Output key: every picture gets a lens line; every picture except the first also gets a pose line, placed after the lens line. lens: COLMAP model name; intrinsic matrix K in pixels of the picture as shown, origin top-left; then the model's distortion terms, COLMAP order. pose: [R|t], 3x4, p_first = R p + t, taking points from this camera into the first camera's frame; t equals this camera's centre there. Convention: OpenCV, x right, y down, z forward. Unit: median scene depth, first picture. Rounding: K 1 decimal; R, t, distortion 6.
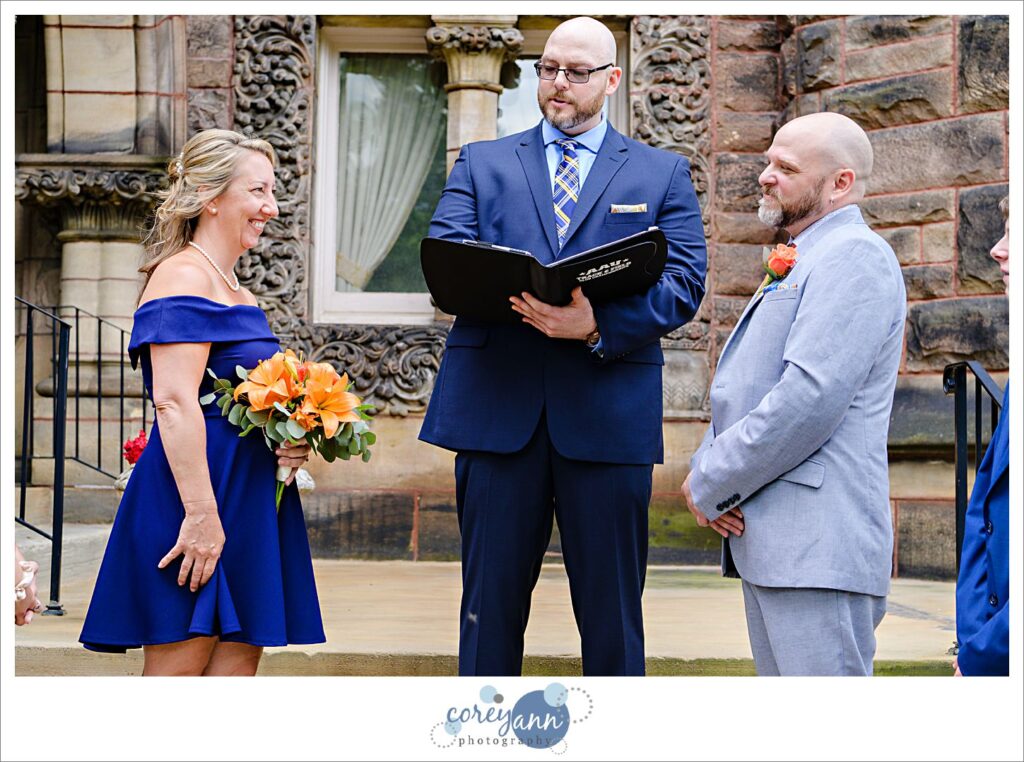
lens RADIAL K [[1745.0, 0, 512.0], [0, 1745.0, 381.0], [0, 0, 1]] dist [-0.047949, 0.011619]
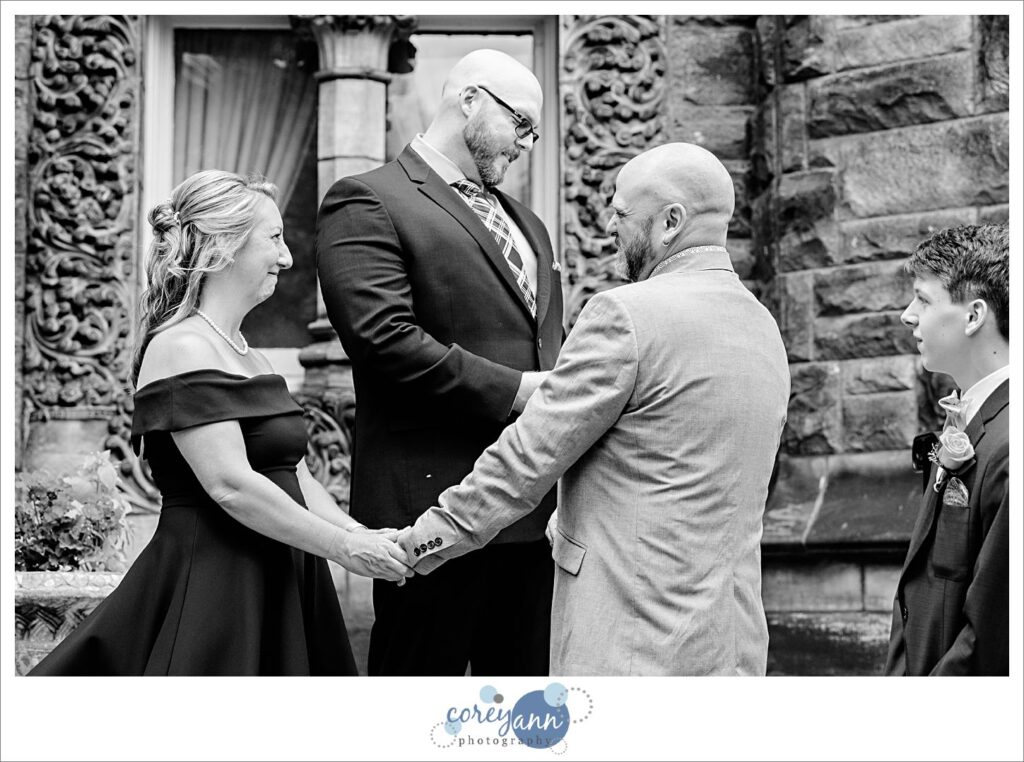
lens RADIAL K [[2642.3, 0, 544.5], [0, 2642.3, 374.1], [0, 0, 1]] dist [-0.087590, 0.337939]
pose [[0.998916, -0.011198, 0.045179, 0.008007], [0.012760, 0.999326, -0.034433, 0.000857], [-0.044763, 0.034973, 0.998385, -0.143041]]
